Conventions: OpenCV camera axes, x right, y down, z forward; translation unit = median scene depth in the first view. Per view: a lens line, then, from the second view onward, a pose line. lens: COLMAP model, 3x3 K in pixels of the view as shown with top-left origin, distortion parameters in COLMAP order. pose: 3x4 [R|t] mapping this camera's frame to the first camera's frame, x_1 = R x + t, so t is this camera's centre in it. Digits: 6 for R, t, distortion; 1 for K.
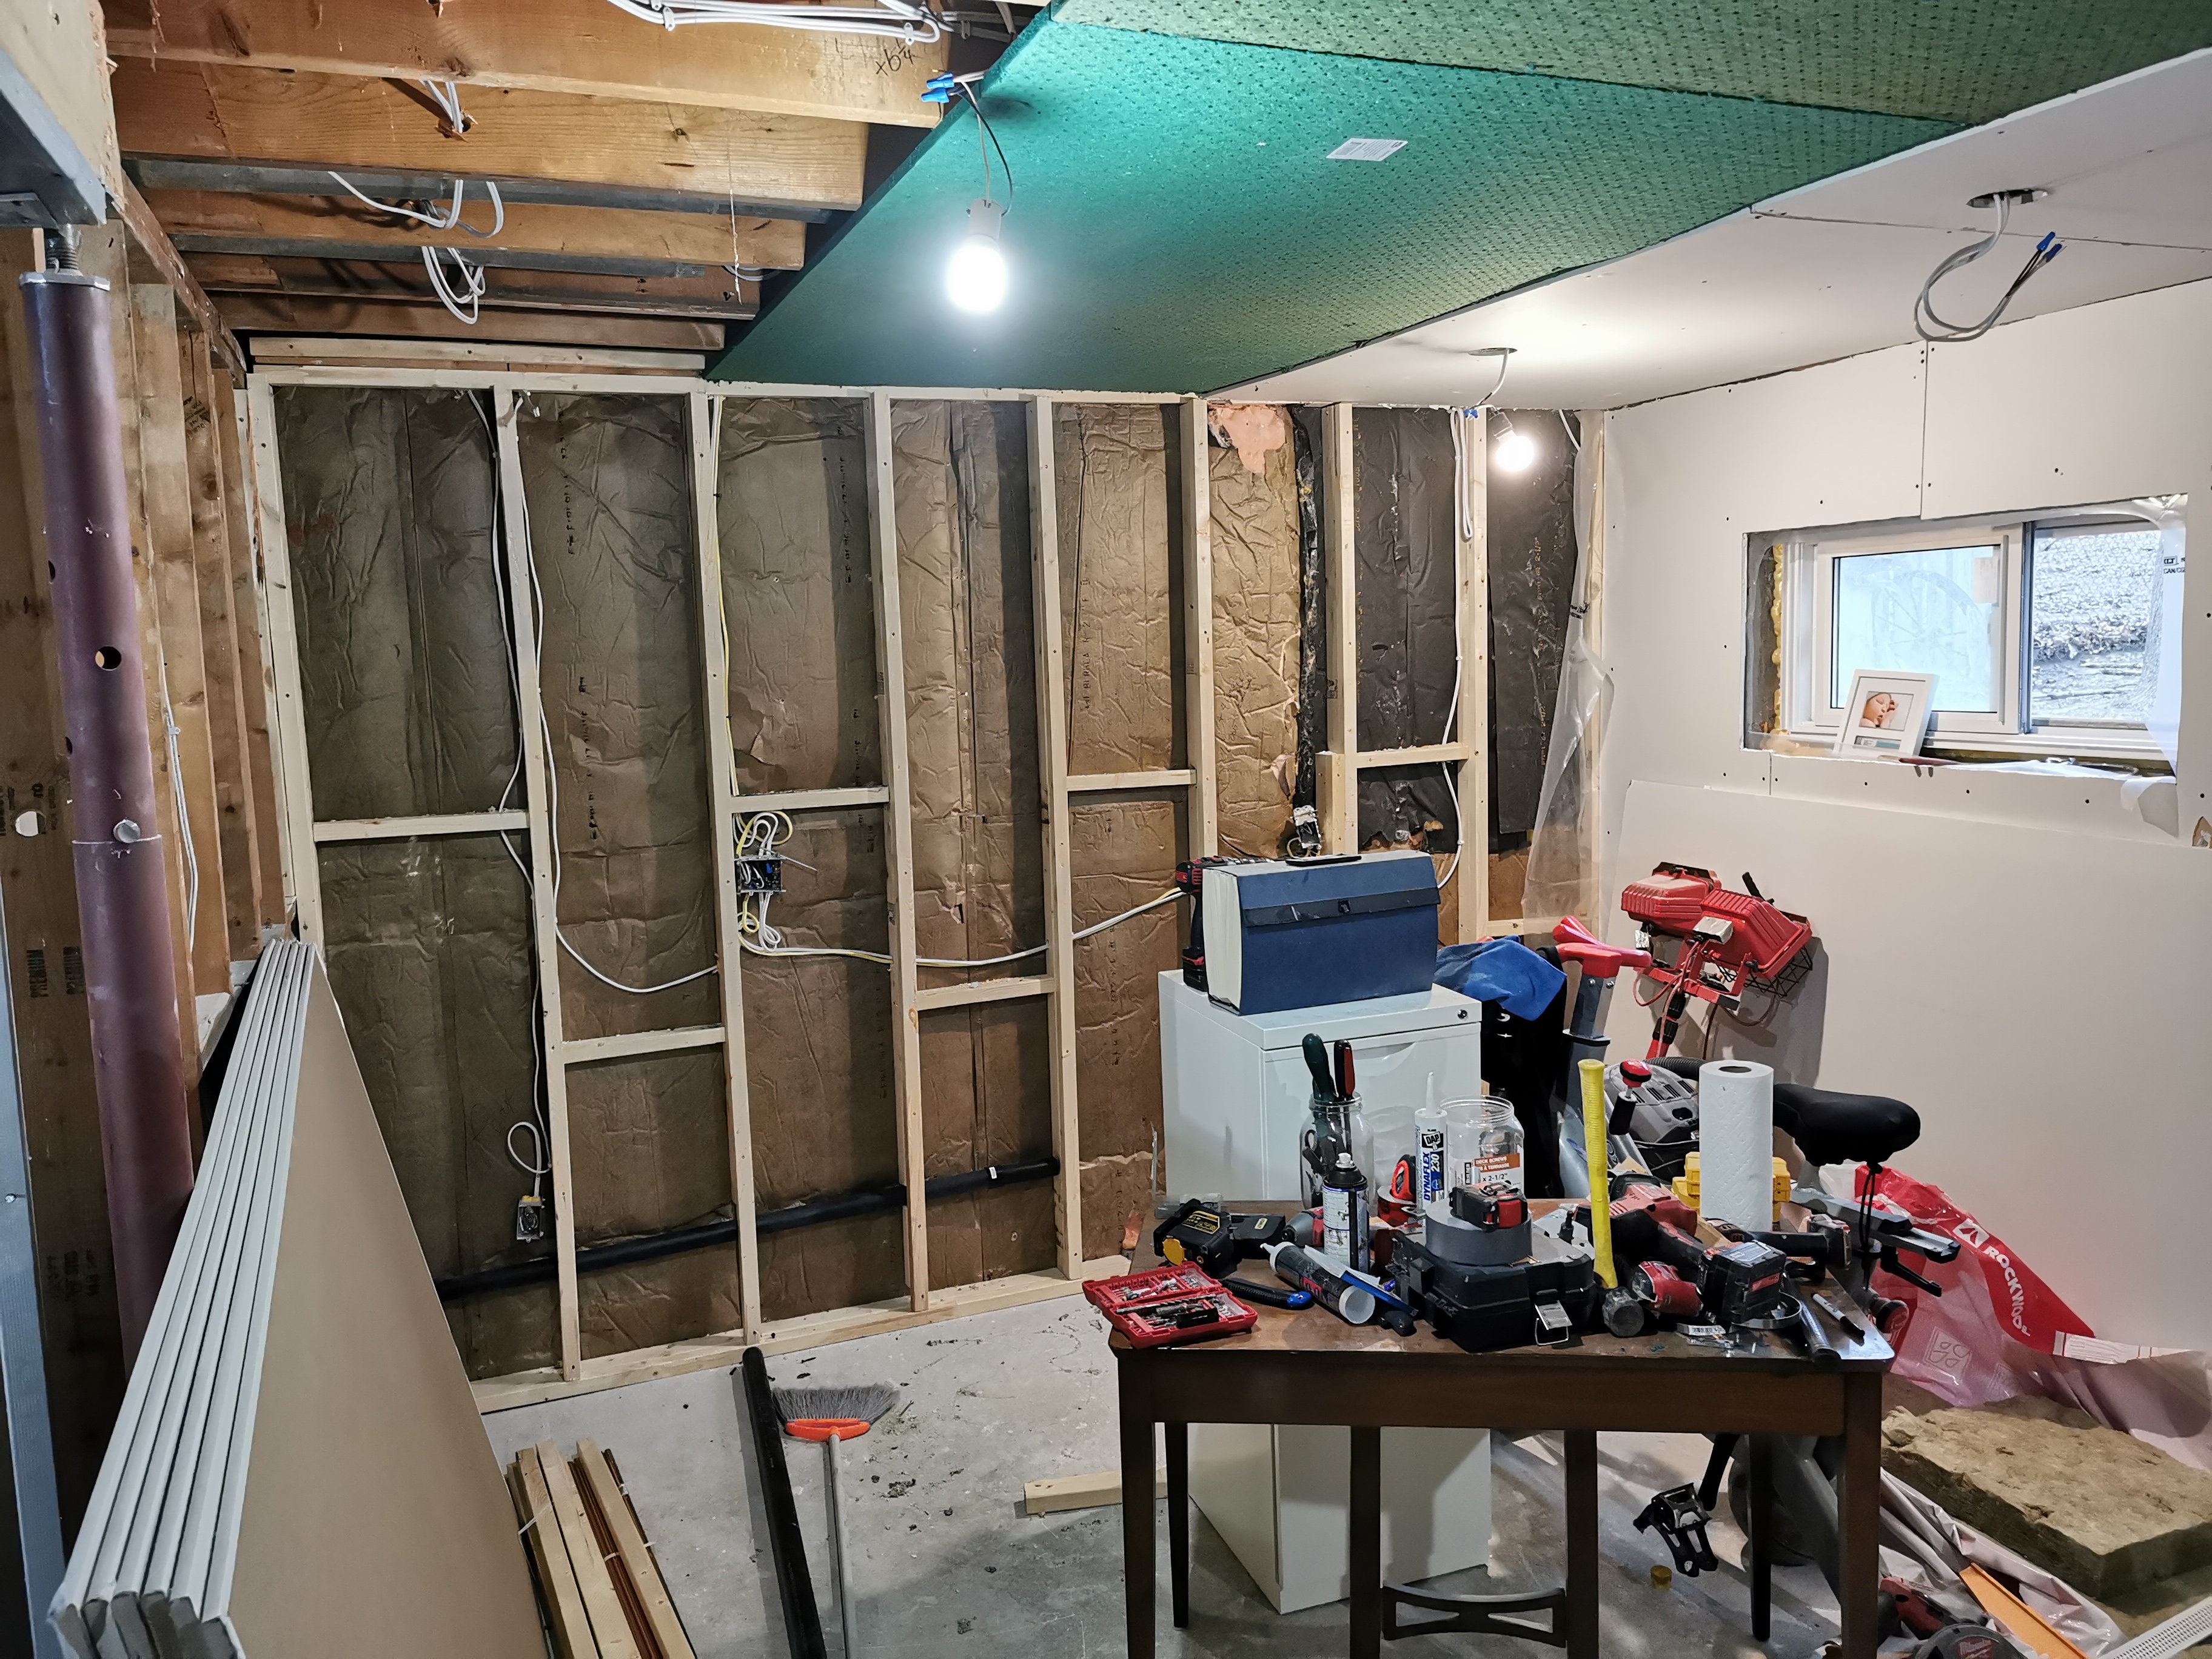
lens RADIAL K [[1721.8, 0, 1110.0], [0, 1721.8, 838.2], [0, 0, 1]] dist [0.042390, -0.042820]
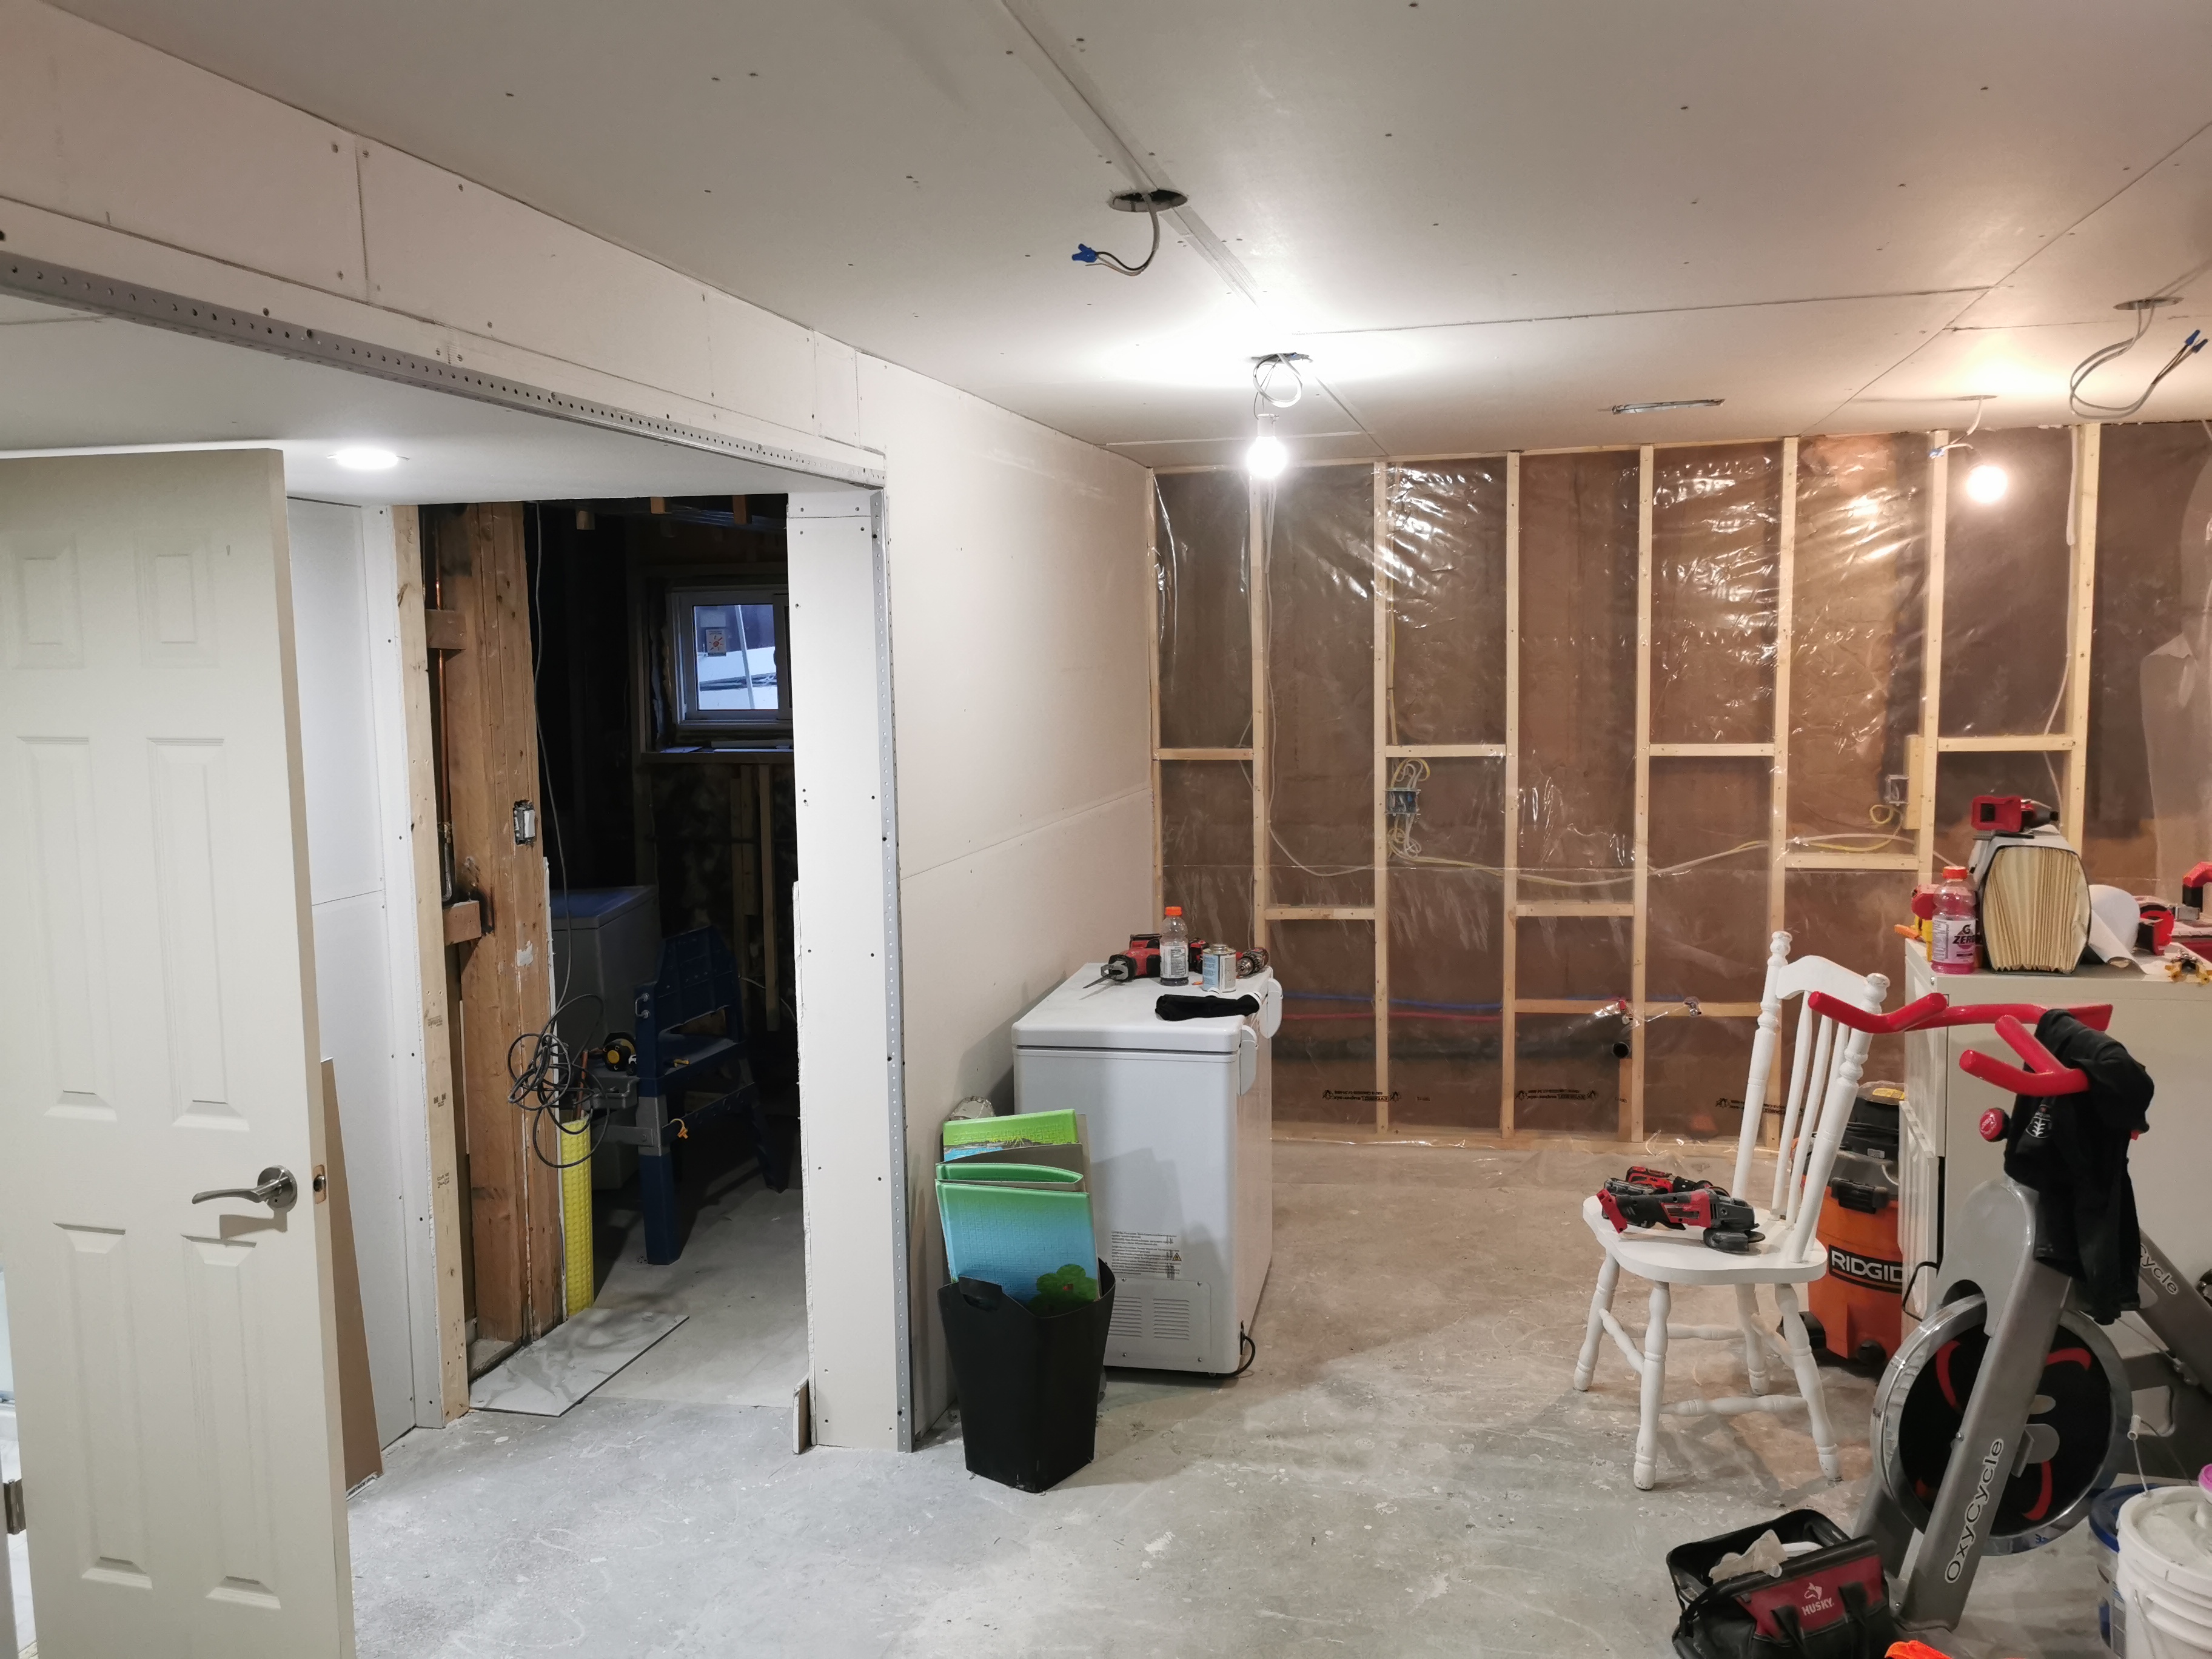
lens RADIAL K [[1721.8, 0, 1105.5], [0, 1721.8, 824.1], [0, 0, 1]] dist [0.042390, -0.042820]
pose [[0.781786, 0.087683, -0.617350, 0.454209], [-0.068827, 0.996148, 0.054325, -0.019790], [0.619736, 0.000020, 0.784810, -0.232717]]
